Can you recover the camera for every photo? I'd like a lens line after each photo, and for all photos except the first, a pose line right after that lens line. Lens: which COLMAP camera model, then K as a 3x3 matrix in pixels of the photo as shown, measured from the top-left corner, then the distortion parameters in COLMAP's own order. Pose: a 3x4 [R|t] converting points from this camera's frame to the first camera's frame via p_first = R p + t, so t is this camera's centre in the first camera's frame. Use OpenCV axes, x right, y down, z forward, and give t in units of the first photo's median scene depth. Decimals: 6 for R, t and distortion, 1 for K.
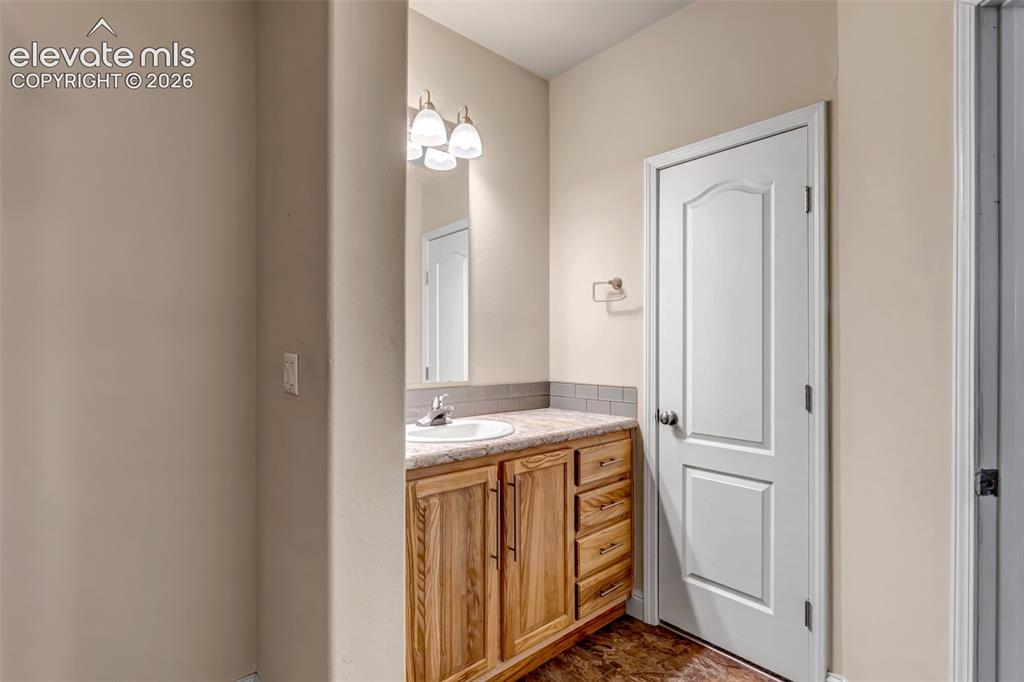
lens RADIAL K [[491.5, 0, 512.0], [0, 491.5, 341.0], [0, 0, 1]] dist [-0.002562, -0.000367]
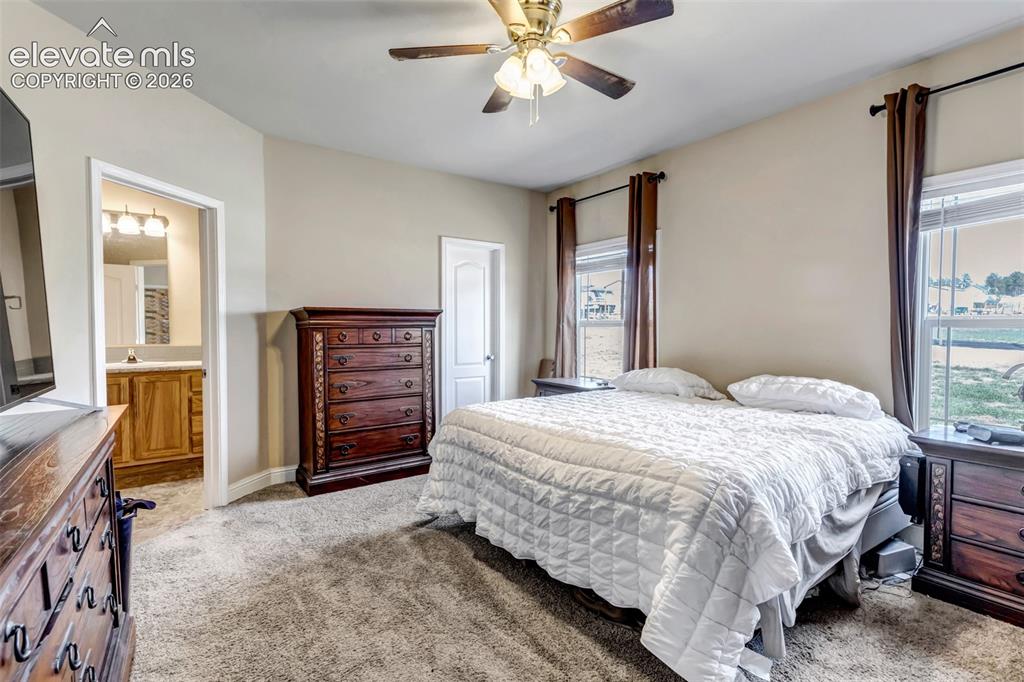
lens RADIAL K [[489.1, 0, 512.0], [0, 489.1, 341.0], [0, 0, 1]] dist [0.000296, -0.000192]
pose [[0.992119, 0.003293, -0.125257, 2.011099], [0.002779, 0.998830, 0.048271, -0.029555], [0.125269, -0.048239, 0.990949, -1.048589]]
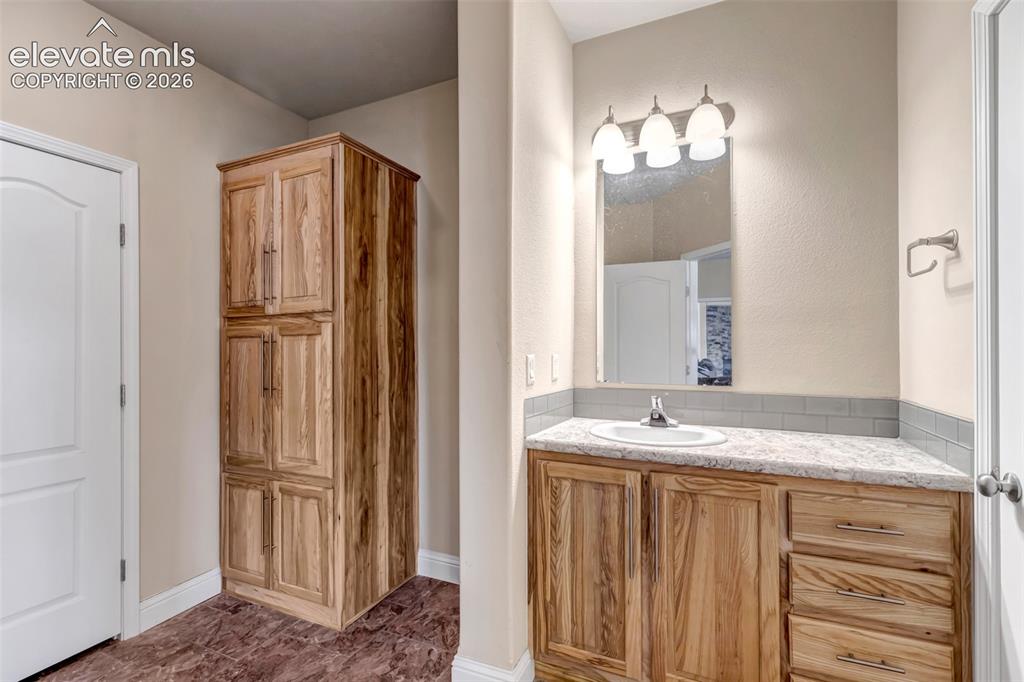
lens RADIAL K [[471.2, 0, 512.0], [0, 471.2, 341.0], [0, 0, 1]] dist [0.005594, -0.000129]
pose [[0.393153, -0.010786, -0.919410, 0.694205], [0.015243, 0.999870, -0.005212, -0.003498], [0.919347, -0.011966, 0.393266, 0.391569]]
